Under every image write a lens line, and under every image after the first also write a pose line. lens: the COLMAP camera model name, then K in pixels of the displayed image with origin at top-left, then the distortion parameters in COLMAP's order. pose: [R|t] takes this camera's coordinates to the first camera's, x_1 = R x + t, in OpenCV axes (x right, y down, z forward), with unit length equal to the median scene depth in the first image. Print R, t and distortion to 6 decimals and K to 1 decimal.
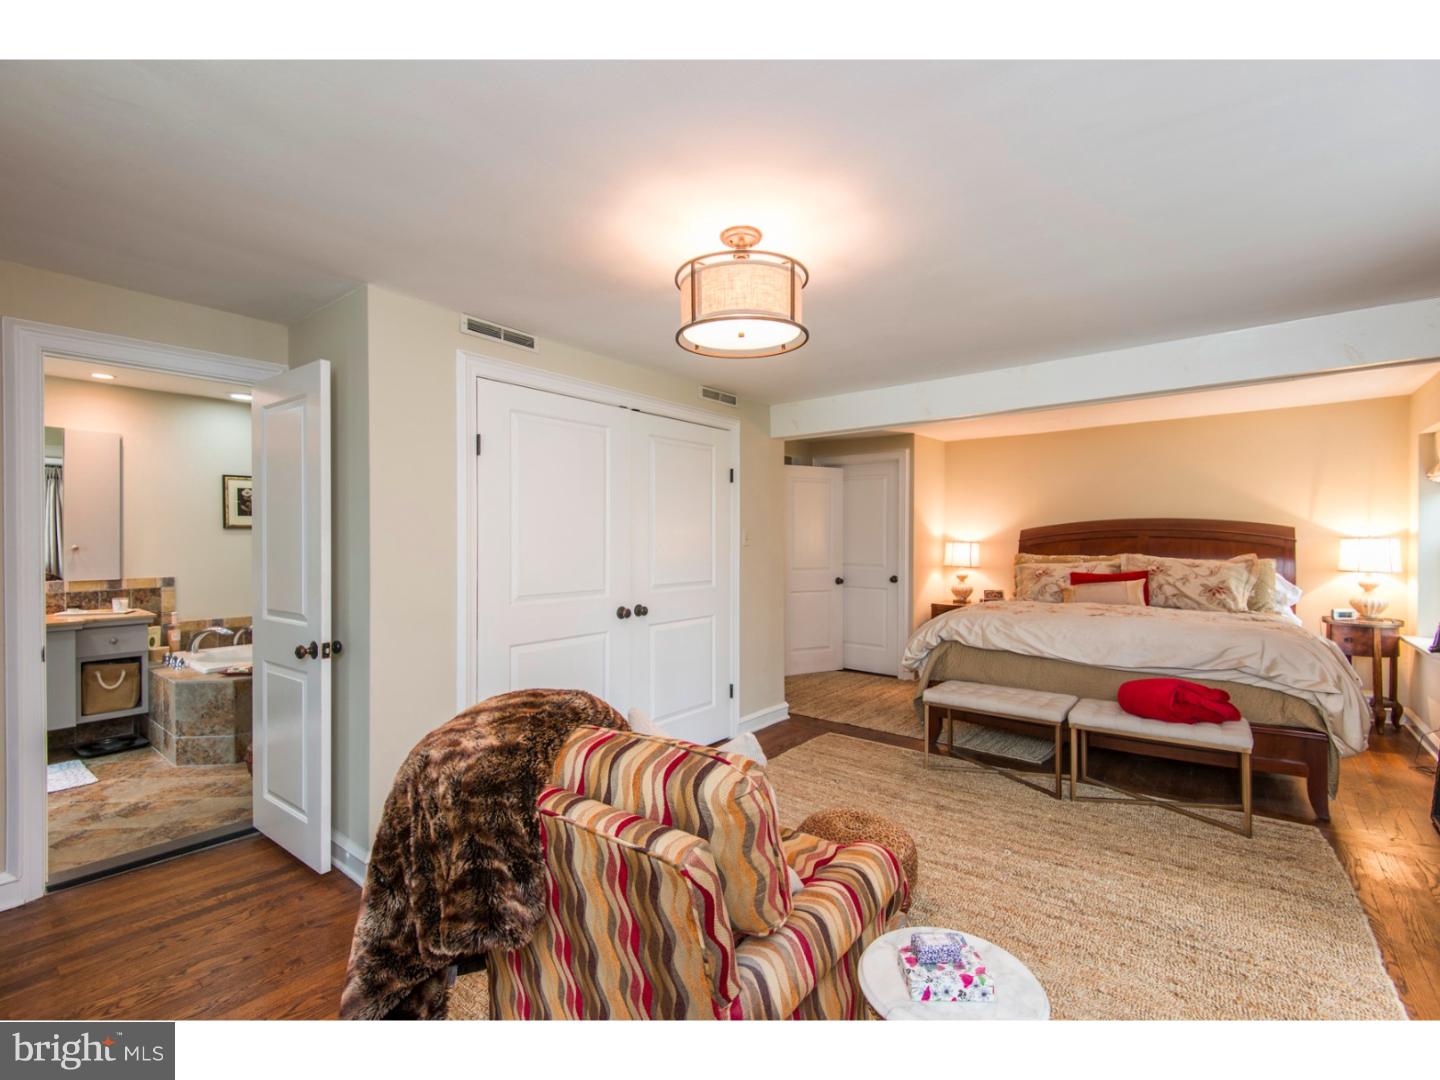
lens RADIAL K [[654.7, 0, 722.2], [0, 654.7, 541.4], [0, 0, 1]] dist [-0.002612, -0.001165]
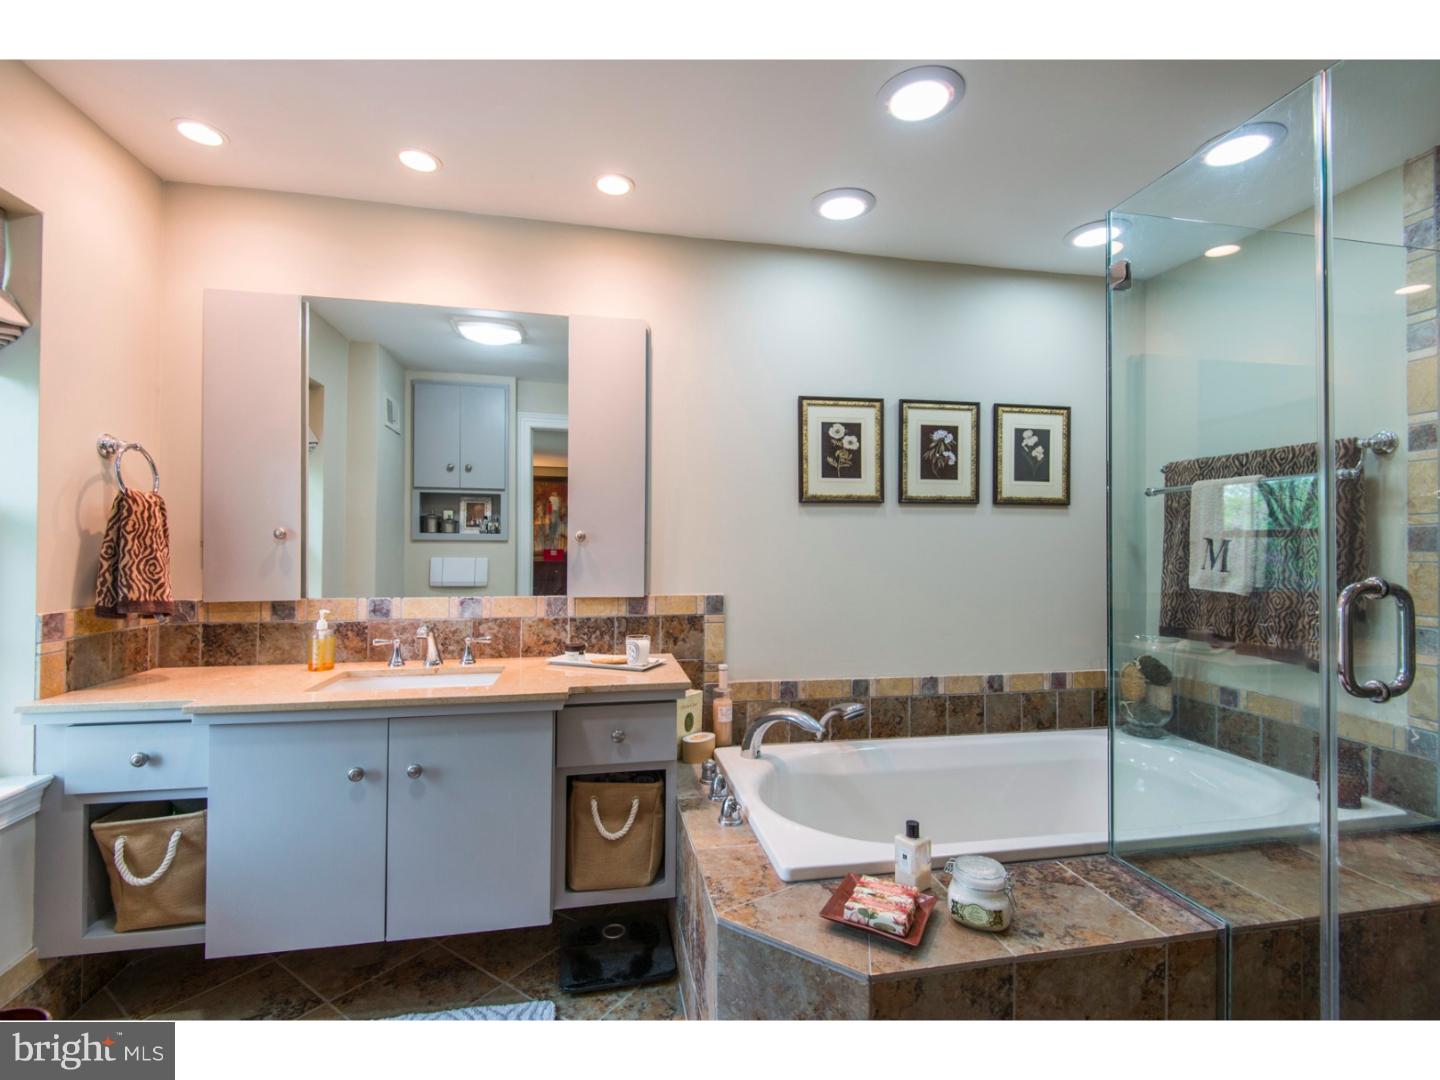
lens RADIAL K [[654.7, 0, 722.2], [0, 654.7, 543.5], [0, 0, 1]] dist [-0.002612, -0.001165]
pose [[0.757727, -0.000565, -0.652571, -0.504255], [-0.008637, 0.999903, -0.010895, 0.019481], [0.652515, 0.013892, 0.757649, 0.608894]]
